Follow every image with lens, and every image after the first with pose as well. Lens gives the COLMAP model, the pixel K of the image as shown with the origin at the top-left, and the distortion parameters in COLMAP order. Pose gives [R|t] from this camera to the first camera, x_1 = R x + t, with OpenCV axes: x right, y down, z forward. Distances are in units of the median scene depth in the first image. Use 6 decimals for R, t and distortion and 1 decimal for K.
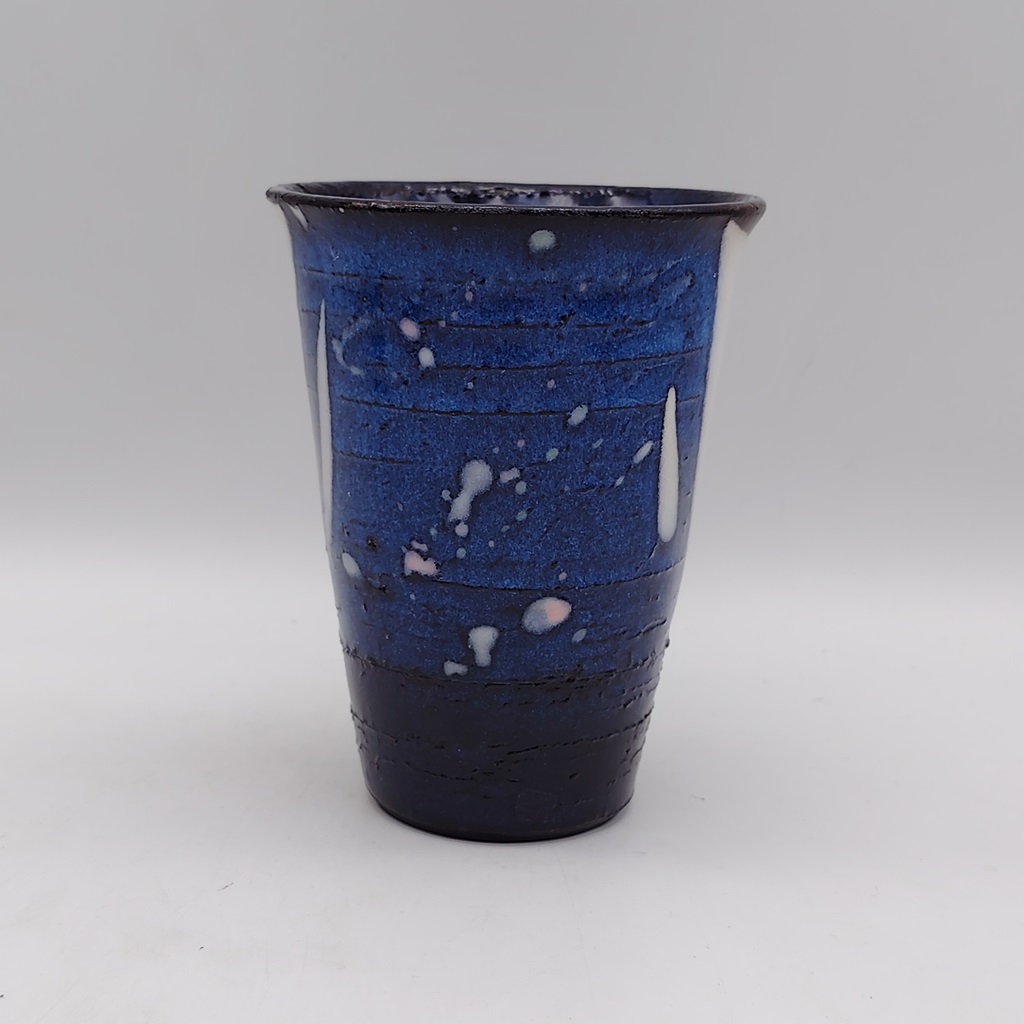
lens RADIAL K [[1984.6, 0, 515.5], [0, 1984.6, 484.4], [0, 0, 1]] dist [0.319735, -2.174604]
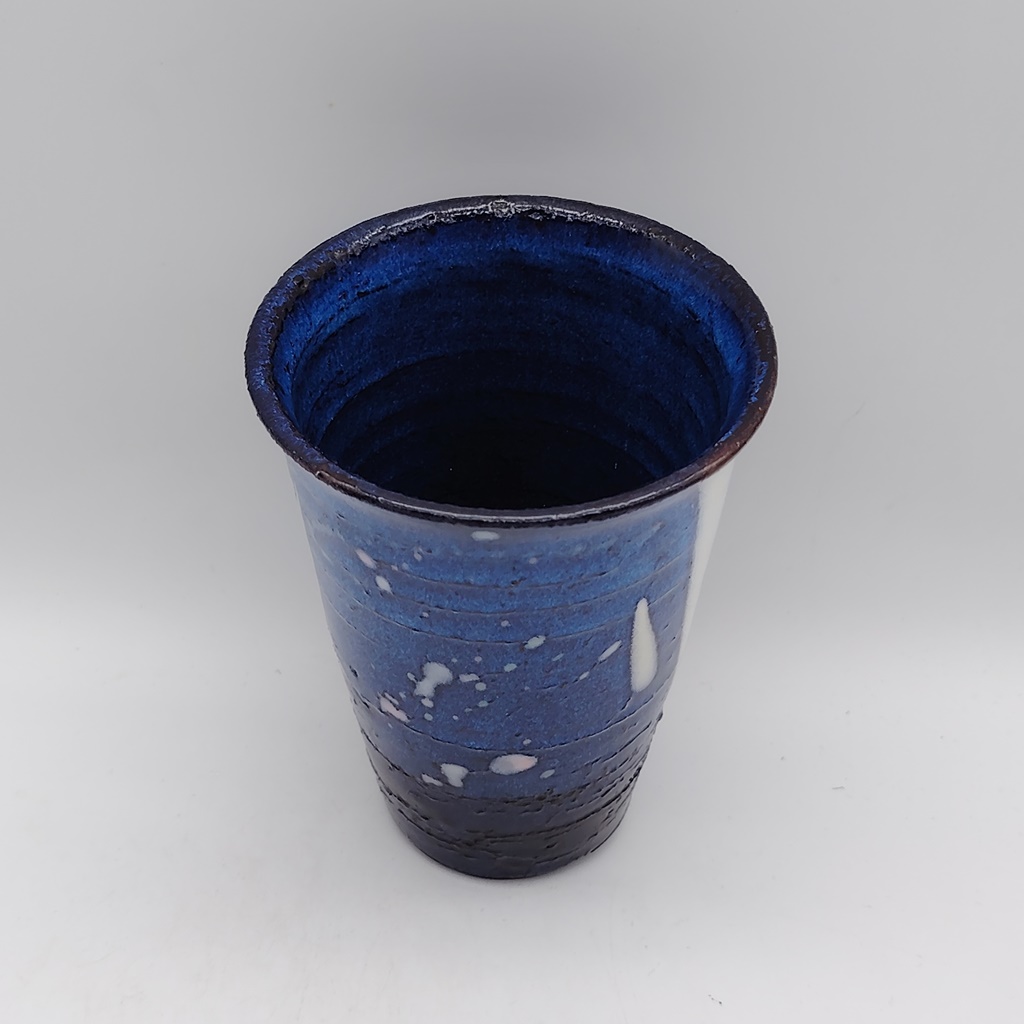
lens RADIAL K [[1984.6, 0, 515.5], [0, 1984.6, 484.4], [0, 0, 1]] dist [0.319735, -2.174604]
pose [[0.981552, 0.112665, -0.154474, 0.164980], [-0.022292, 0.869863, 0.492790, -0.587583], [0.189891, -0.480256, 0.856327, 0.182713]]
